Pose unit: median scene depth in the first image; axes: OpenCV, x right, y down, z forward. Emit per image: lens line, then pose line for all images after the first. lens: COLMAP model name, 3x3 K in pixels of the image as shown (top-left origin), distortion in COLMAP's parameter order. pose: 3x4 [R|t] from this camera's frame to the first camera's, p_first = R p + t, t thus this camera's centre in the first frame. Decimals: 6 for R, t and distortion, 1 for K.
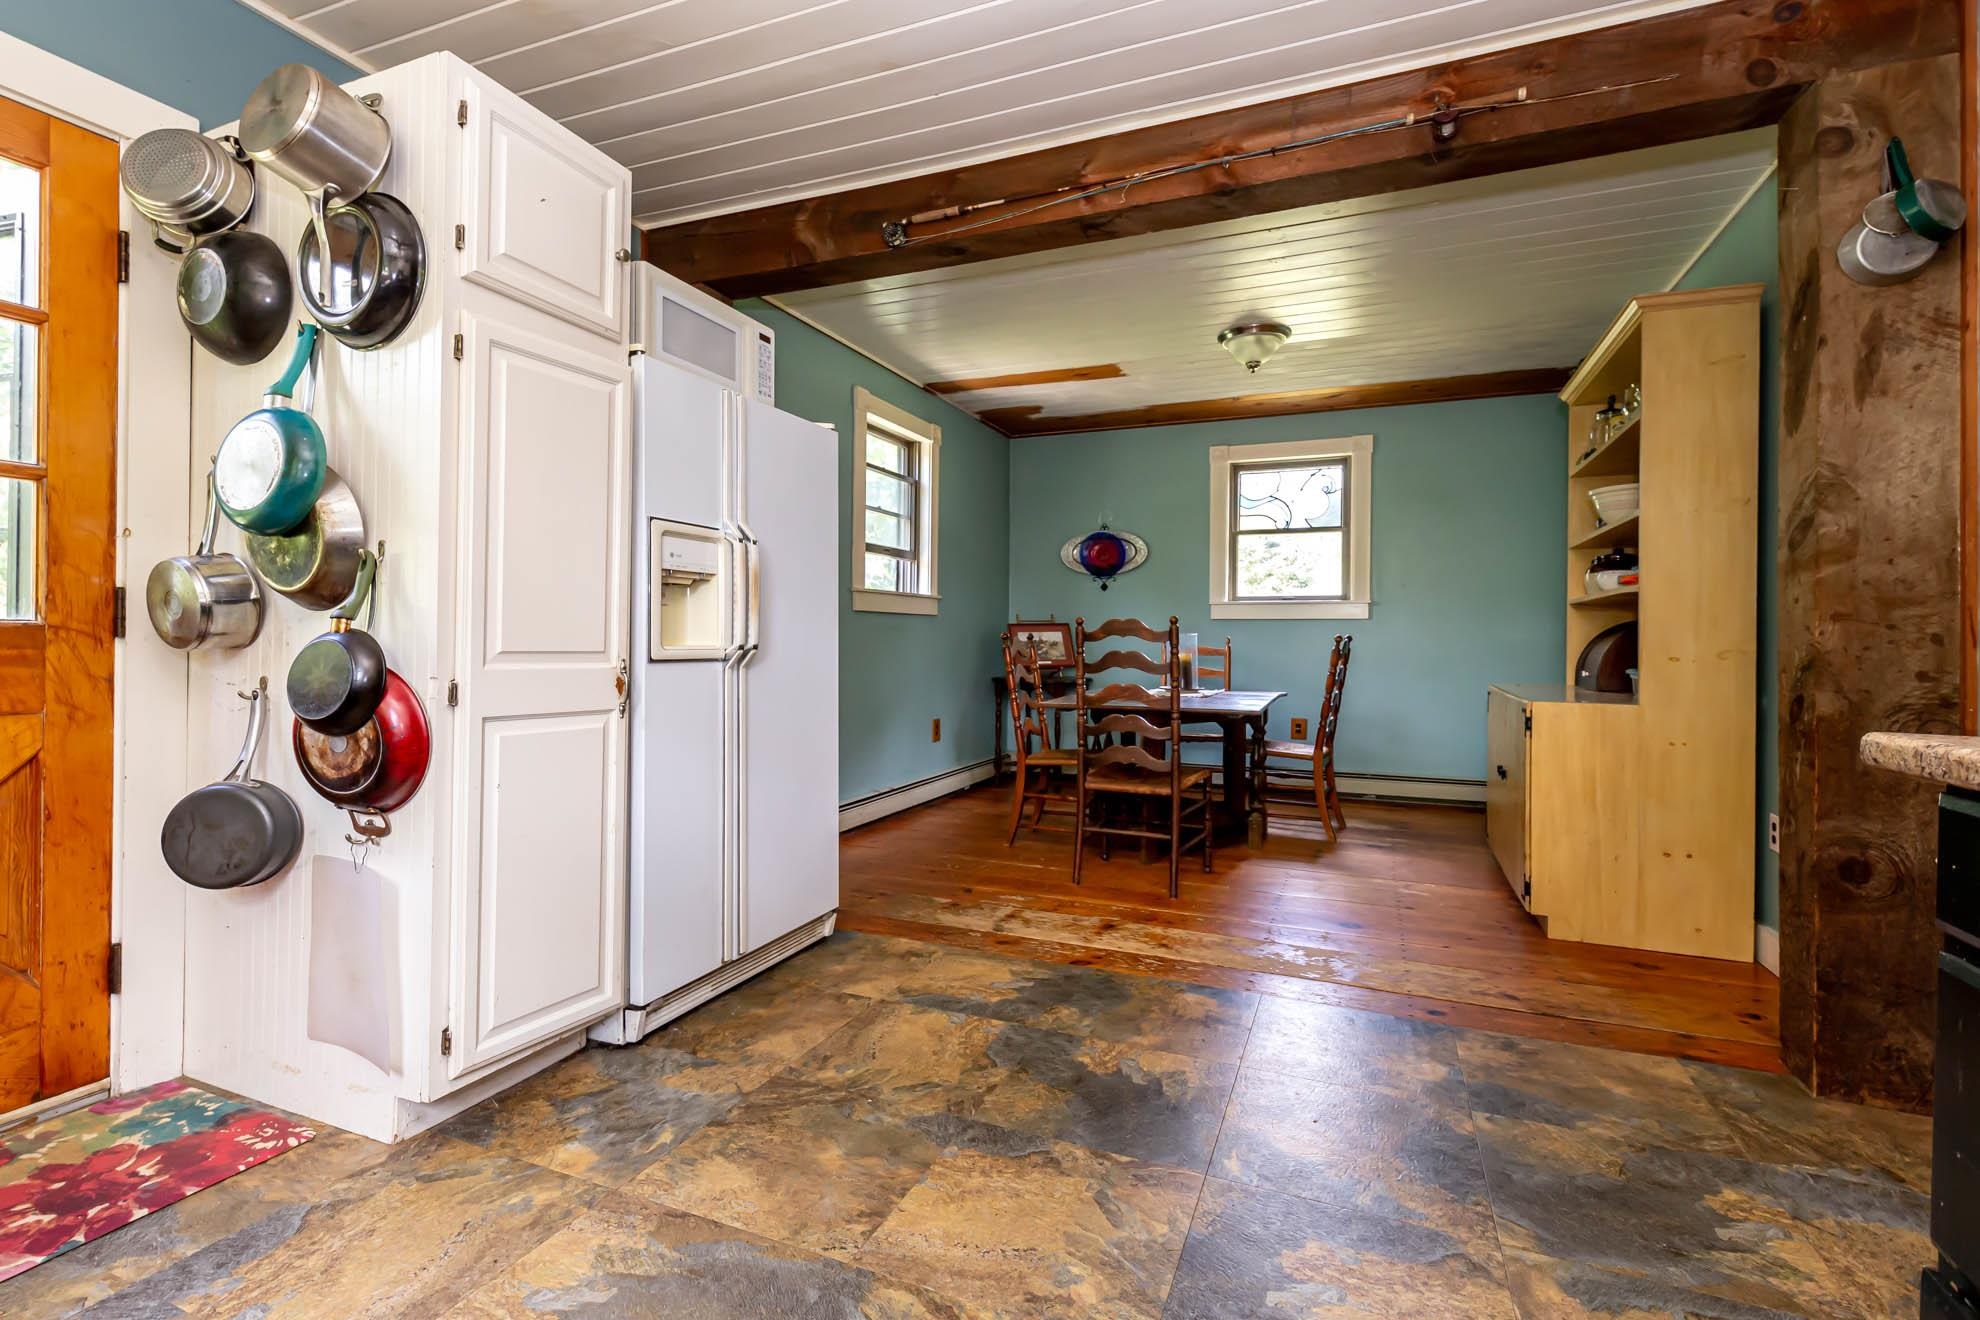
lens RADIAL K [[869.0, 0, 964.9], [0, 869.0, 639.8], [0, 0, 1]] dist [-0.000160, -0.000351]
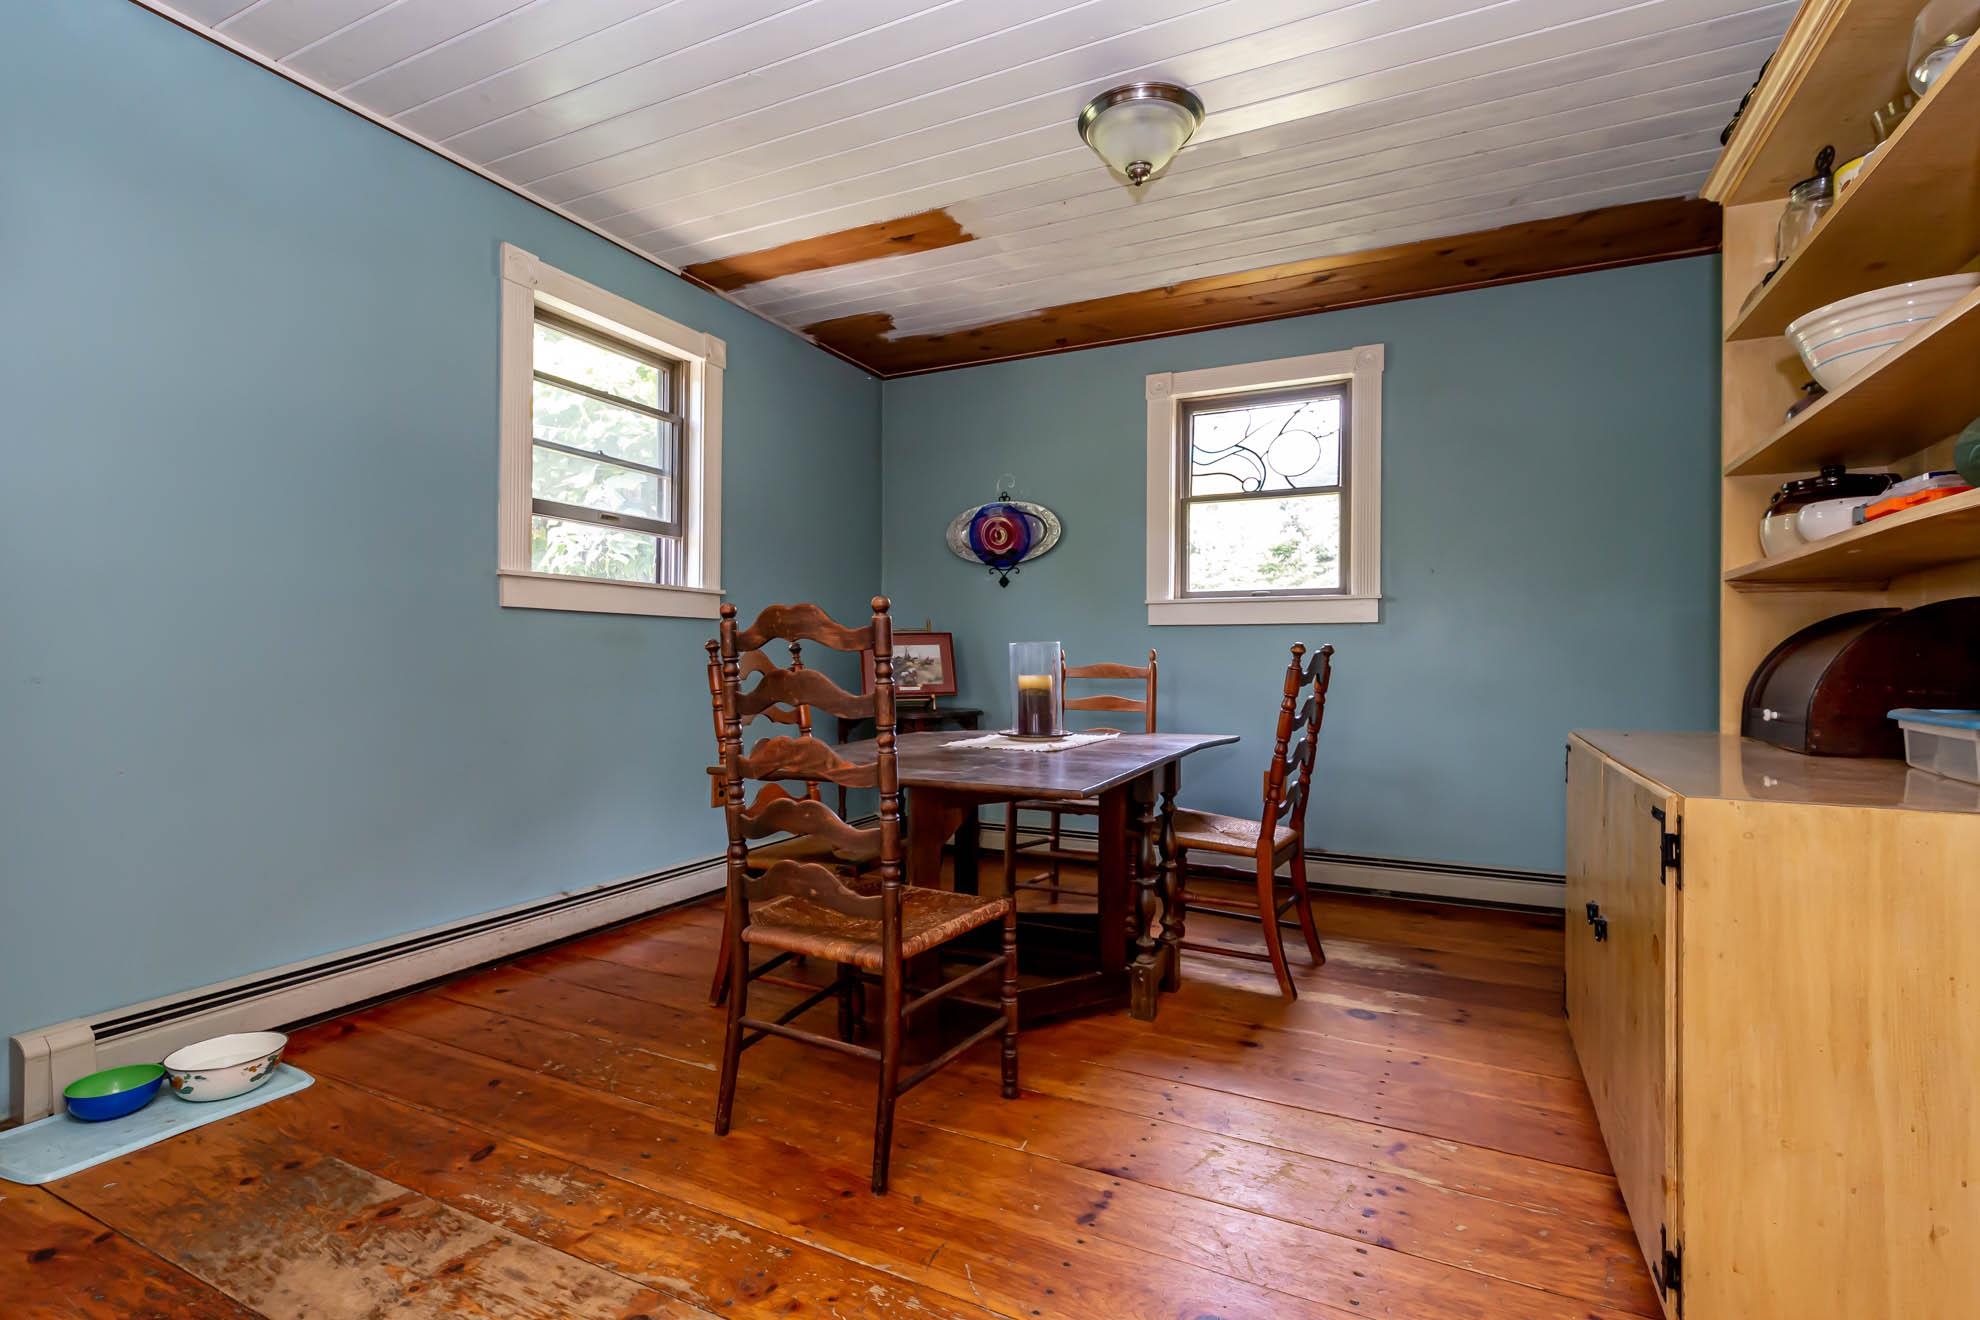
lens RADIAL K [[857.2, 0, 983.9], [0, 857.2, 659.7], [0, 0, 1]] dist [-0.000870, -0.000101]
pose [[0.998436, -0.003518, -0.055796, 0.309480], [0.003320, 0.999988, -0.003642, 0.008800], [0.055808, 0.003451, 0.998436, 0.512089]]
